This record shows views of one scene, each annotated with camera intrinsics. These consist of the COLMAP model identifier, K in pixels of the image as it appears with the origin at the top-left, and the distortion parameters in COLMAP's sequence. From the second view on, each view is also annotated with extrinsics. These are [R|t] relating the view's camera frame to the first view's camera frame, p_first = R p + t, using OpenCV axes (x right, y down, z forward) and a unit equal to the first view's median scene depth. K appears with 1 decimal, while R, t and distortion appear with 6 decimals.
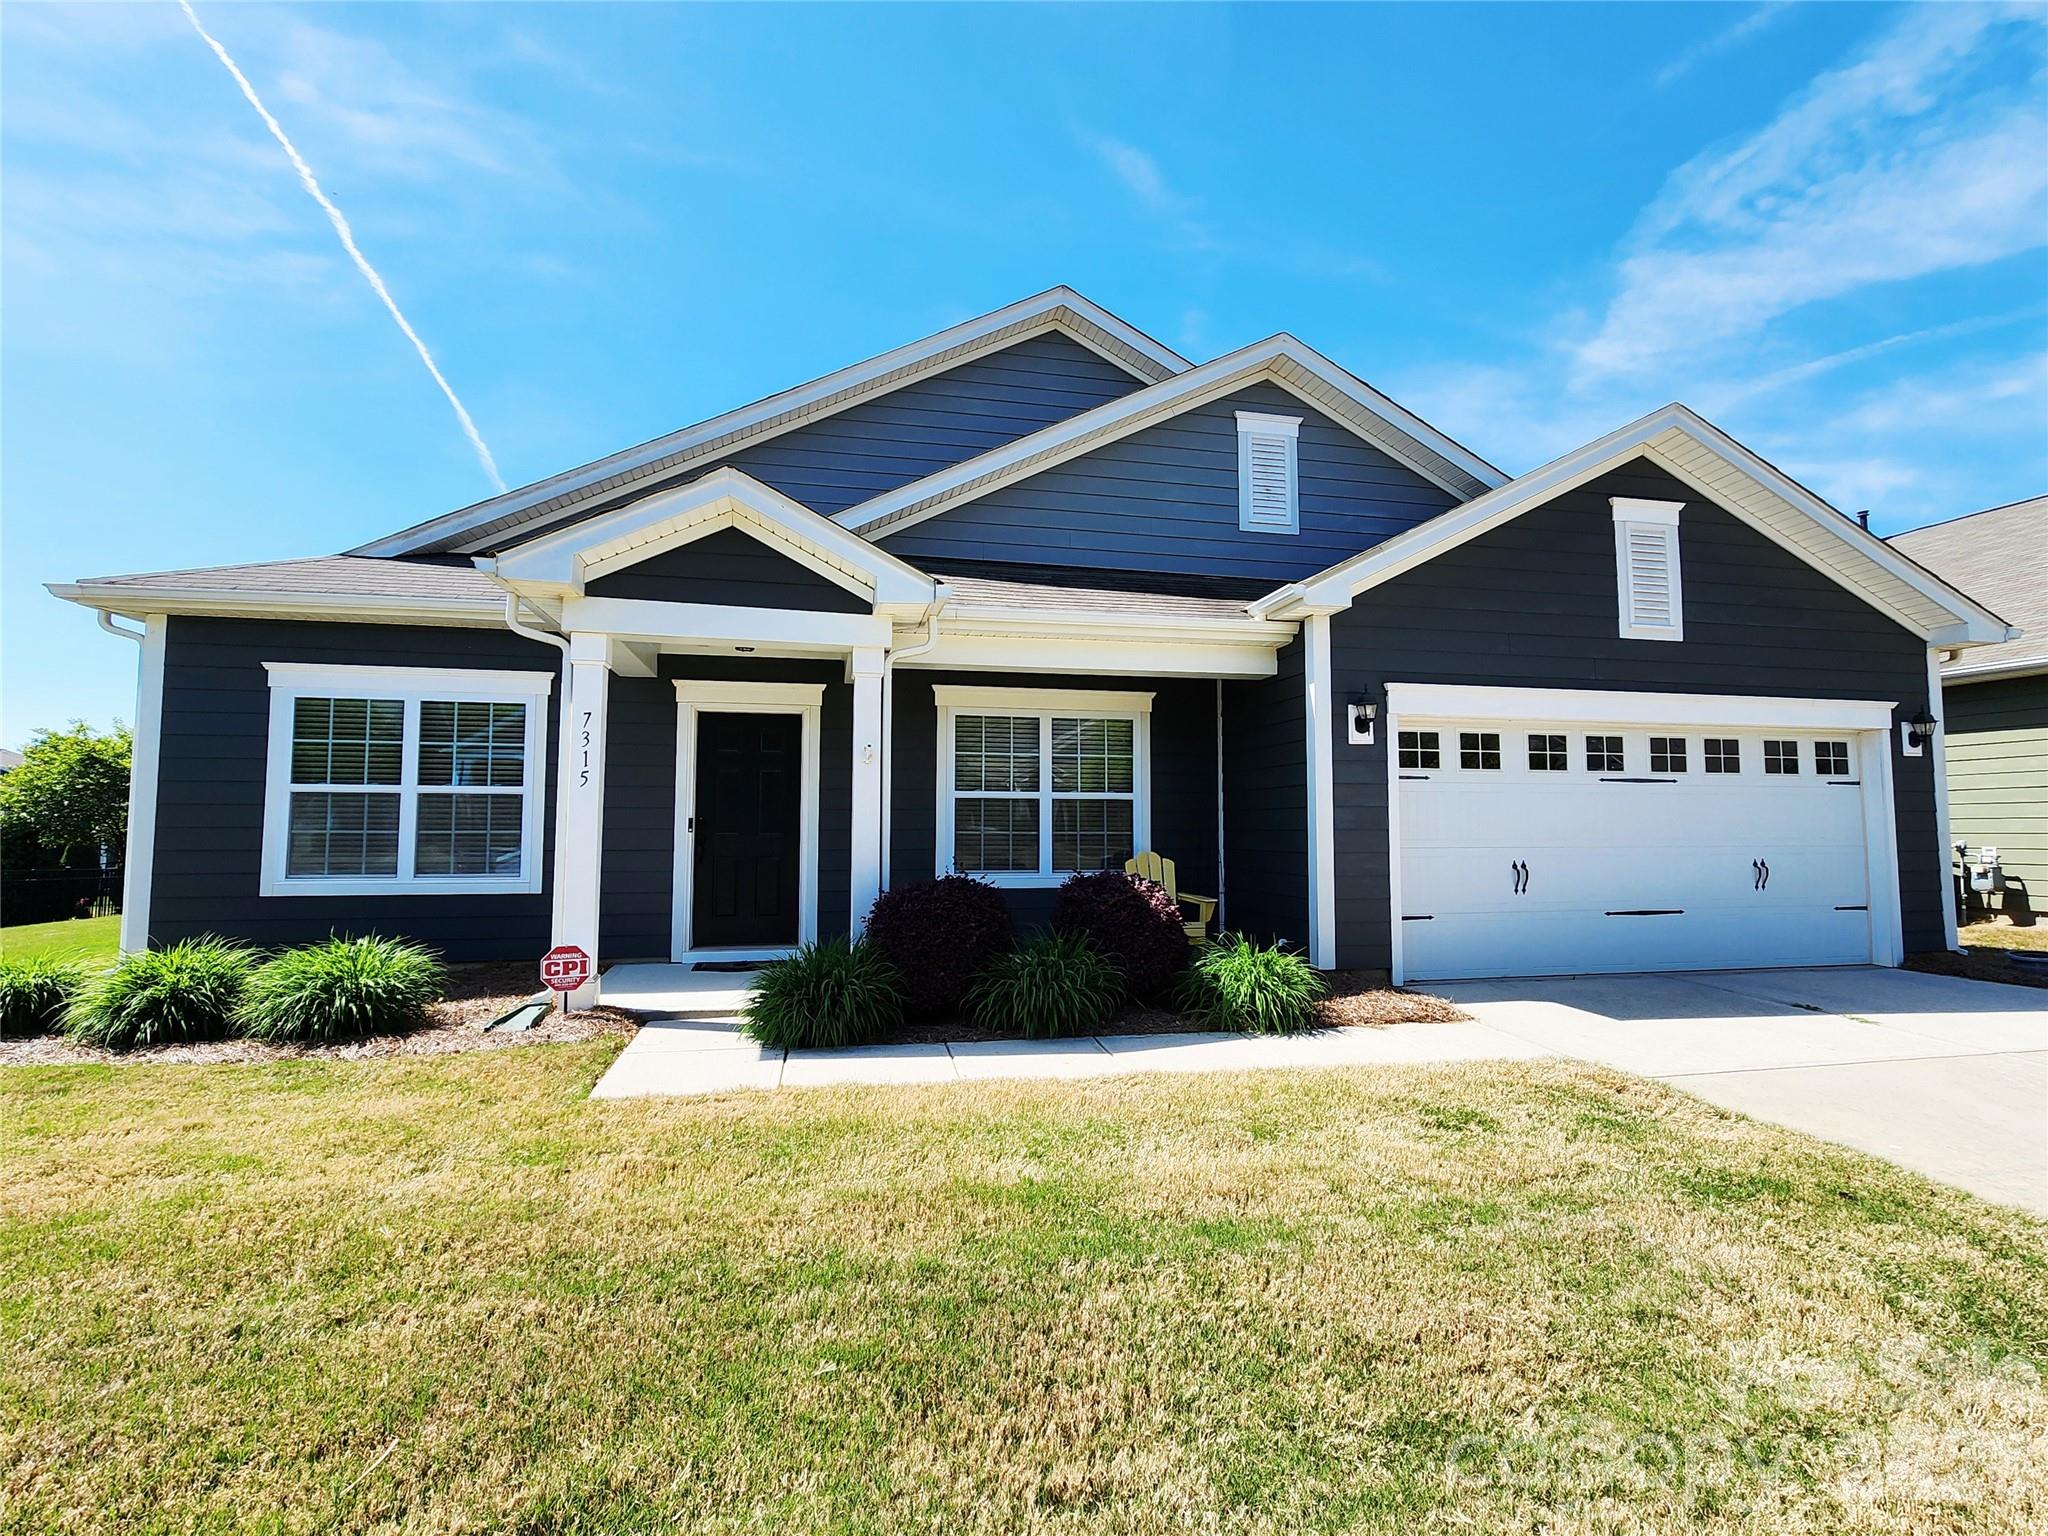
lens RADIAL K [[940.6, 0, 1011.8], [0, 940.6, 760.0], [0, 0, 1]] dist [0.015066, 0.002233]
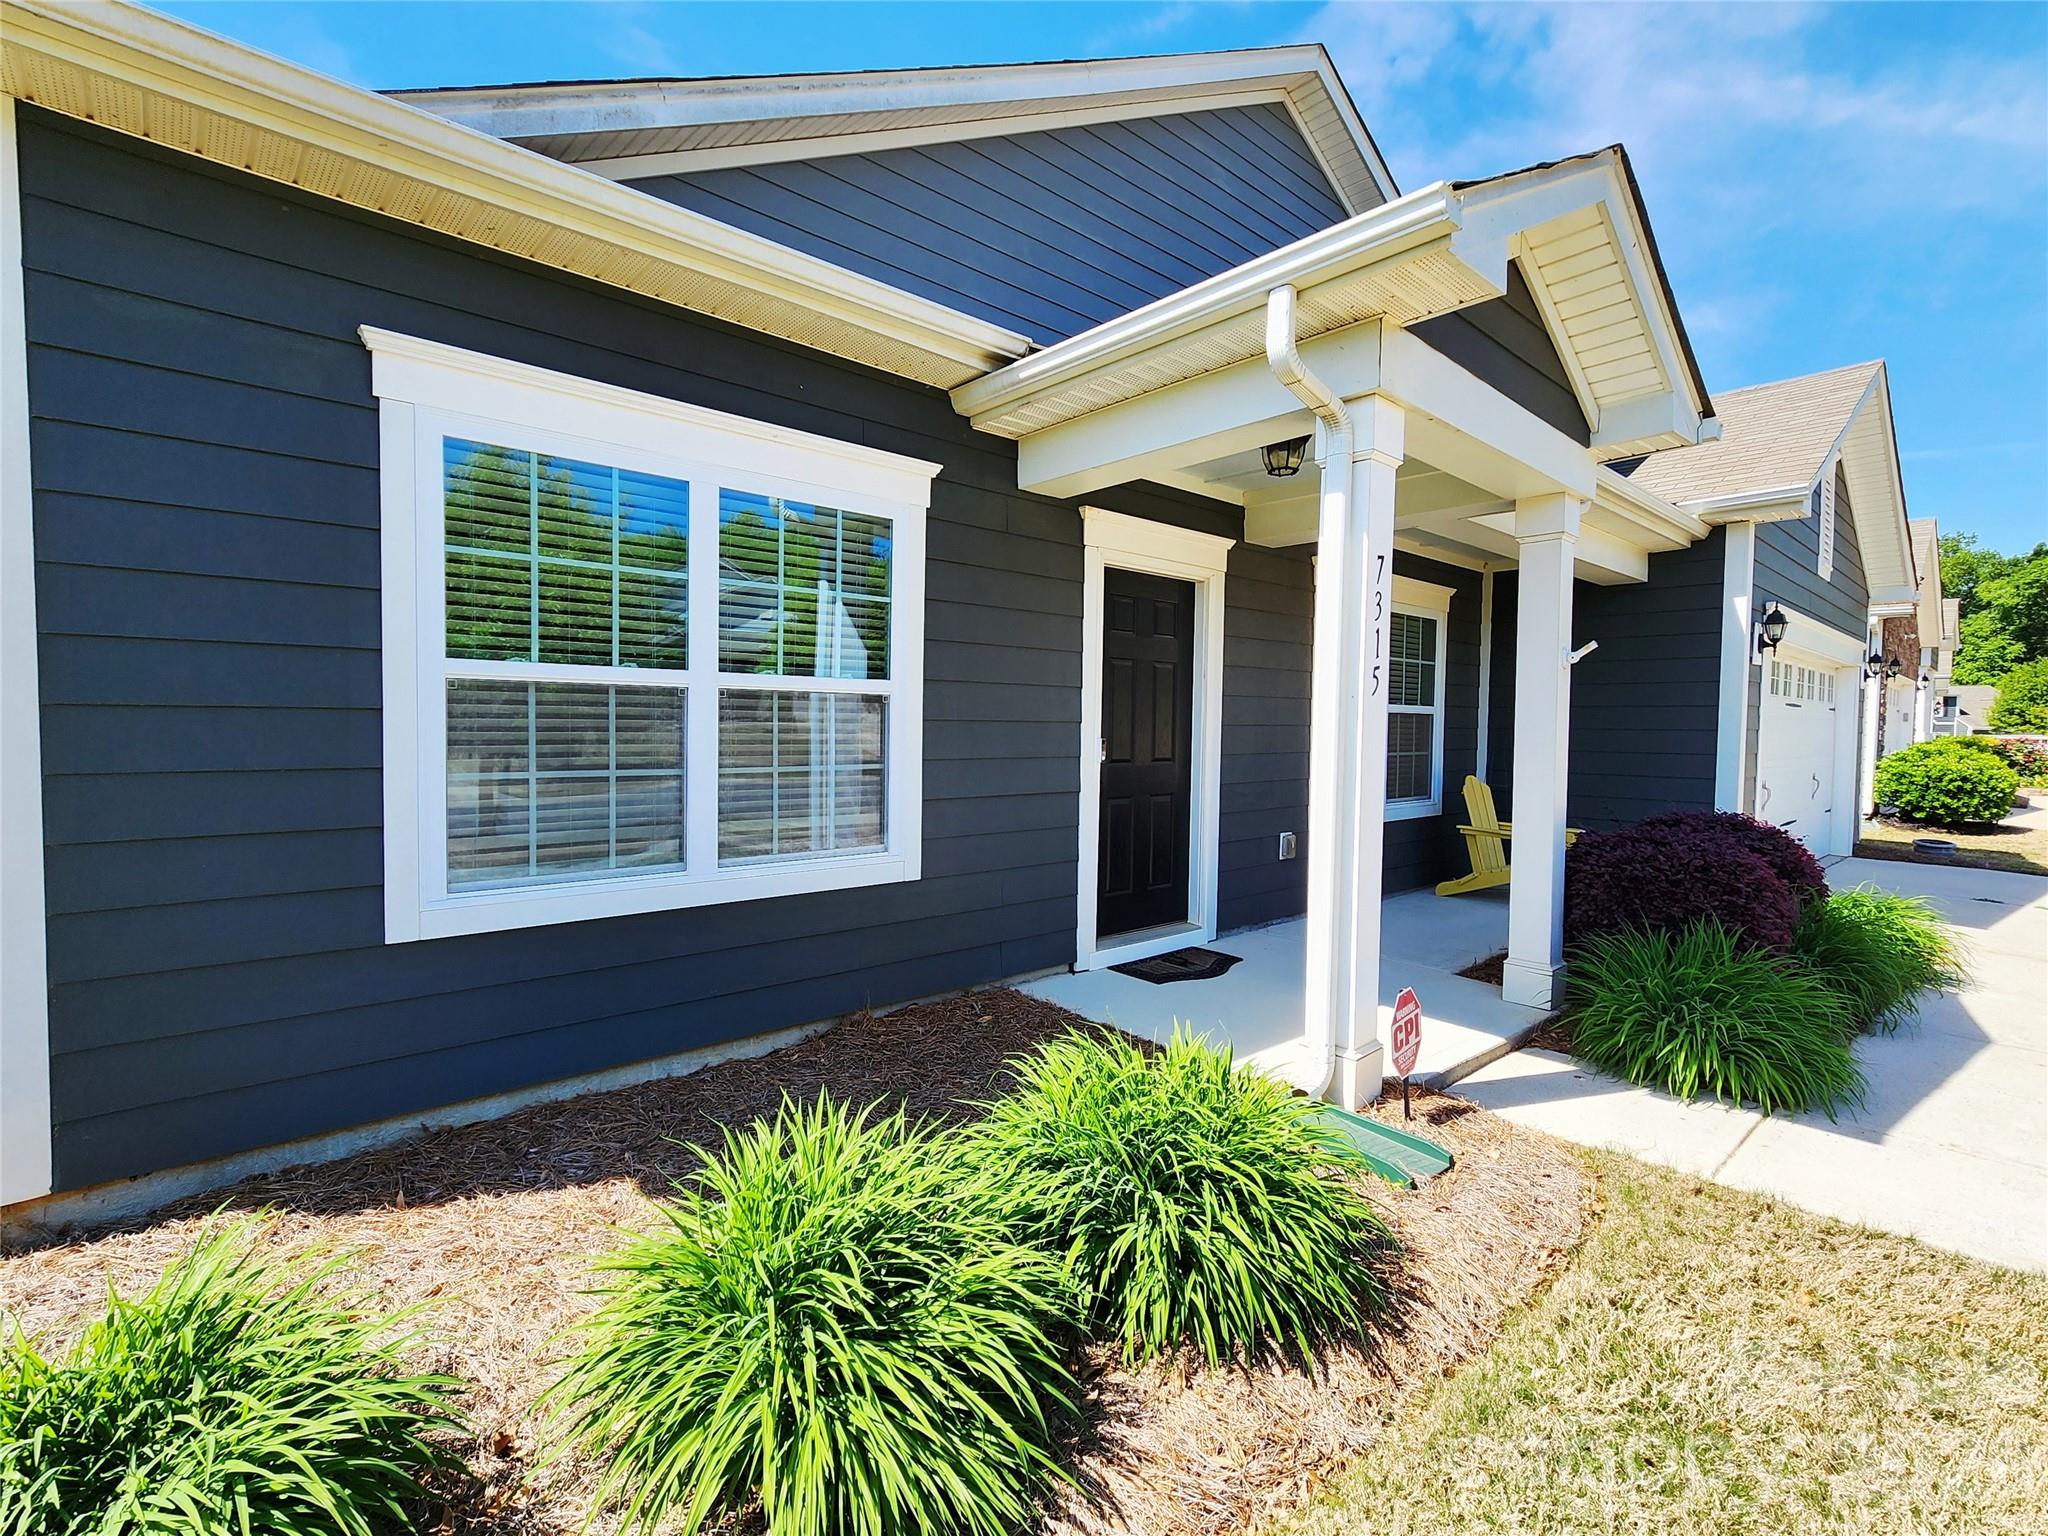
lens RADIAL K [[940.6, 0, 1030.0], [0, 940.6, 748.2], [0, 0, 1]] dist [0.015066, 0.002233]
pose [[0.866411, -0.003818, 0.499318, -0.125169], [-0.054714, 0.993224, 0.102534, 0.001332], [-0.496325, -0.116157, 0.860331, 0.089066]]
